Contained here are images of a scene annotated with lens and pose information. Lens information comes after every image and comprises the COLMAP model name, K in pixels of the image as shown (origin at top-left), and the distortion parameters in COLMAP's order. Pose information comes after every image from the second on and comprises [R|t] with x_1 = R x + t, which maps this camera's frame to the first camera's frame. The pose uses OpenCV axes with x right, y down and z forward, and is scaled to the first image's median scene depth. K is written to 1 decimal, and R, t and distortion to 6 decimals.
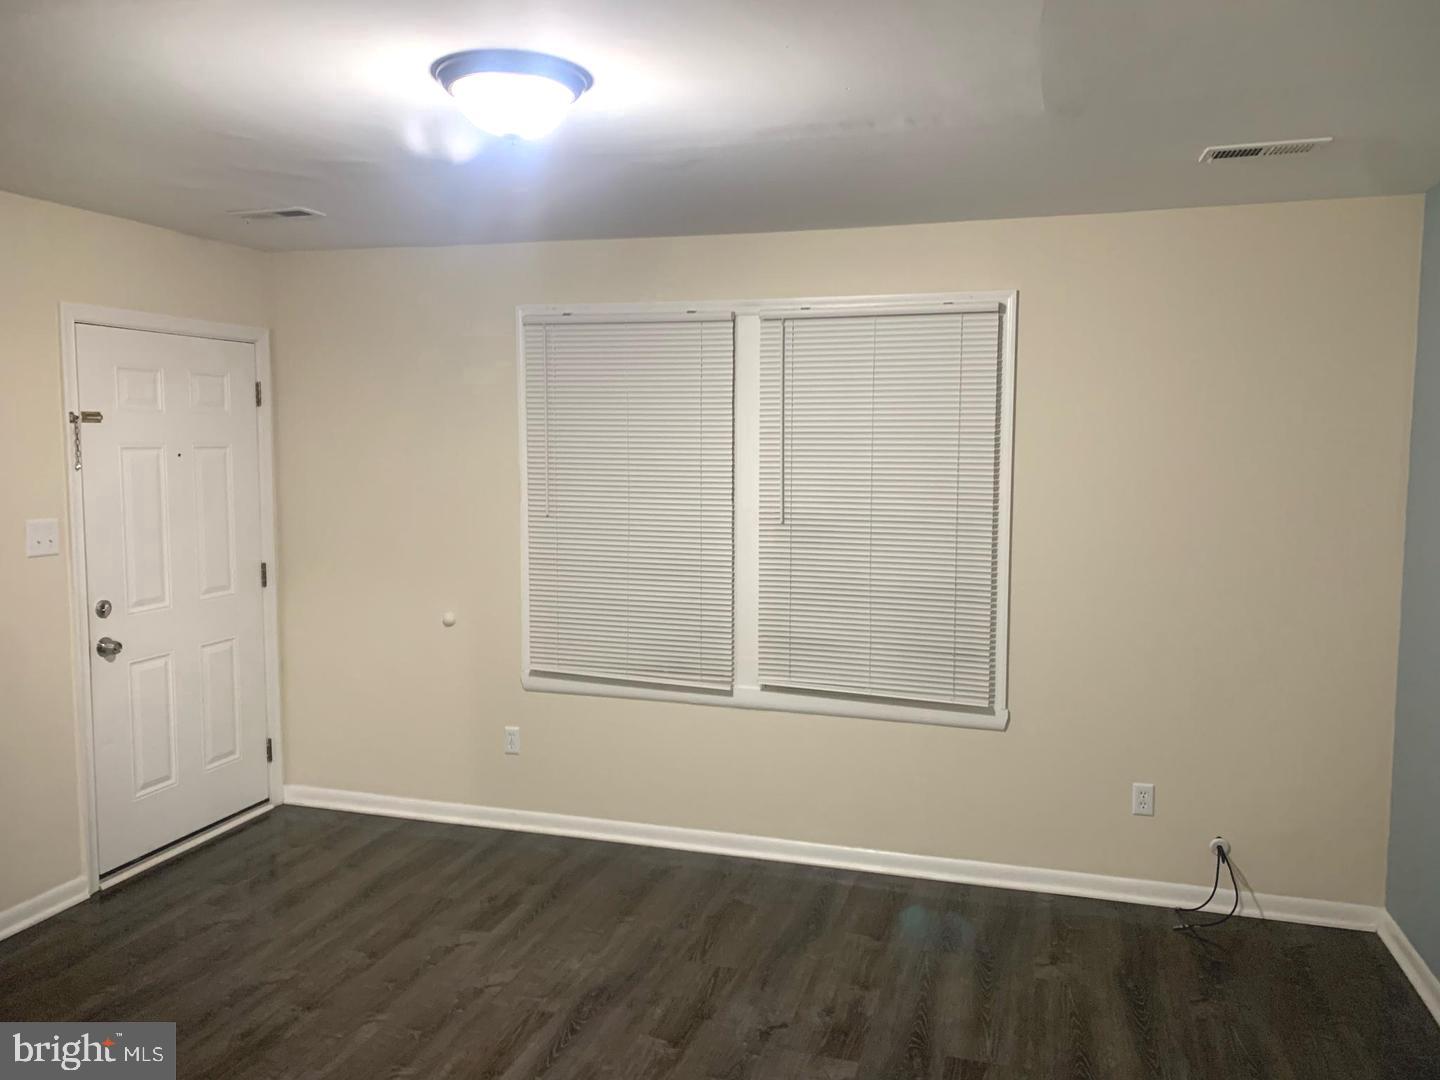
lens RADIAL K [[1095.5, 0, 720.0], [0, 1095.5, 540.0], [0, 0, 1]] dist [-0.003856, 0.007745]
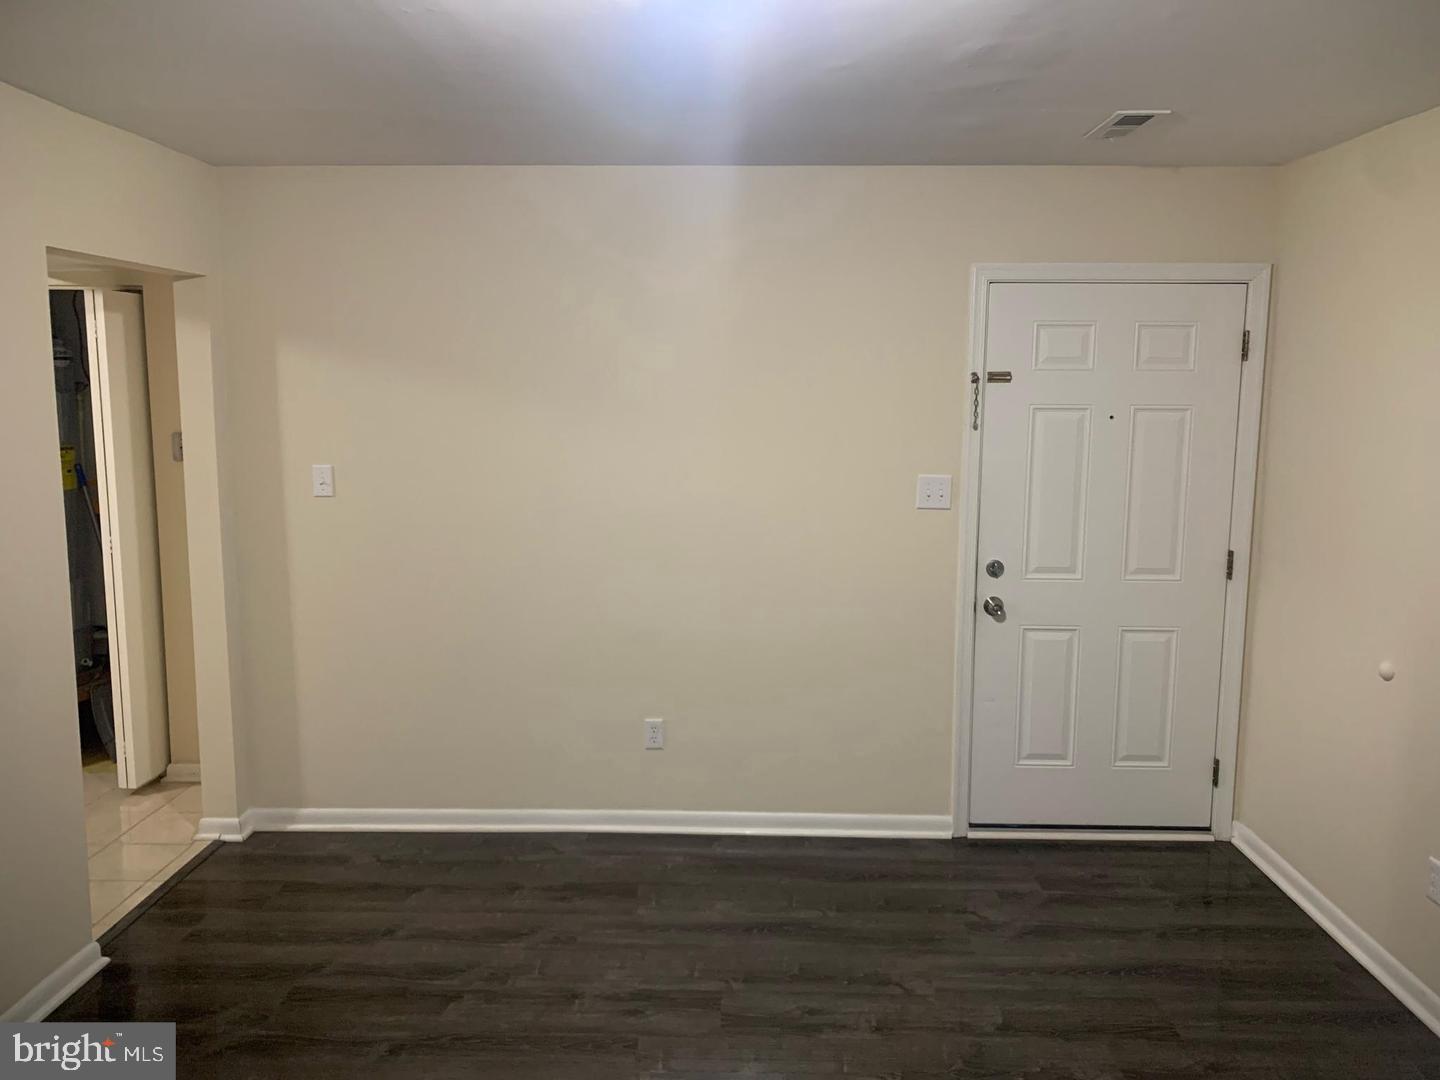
lens RADIAL K [[1095.5, 0, 720.0], [0, 1095.5, 540.0], [0, 0, 1]] dist [-0.003856, 0.007745]
pose [[0.258173, 0.131087, -0.957164, 0.330162], [-0.092739, 0.989539, 0.110507, -0.051032], [0.961637, 0.060236, 0.267629, 0.488159]]
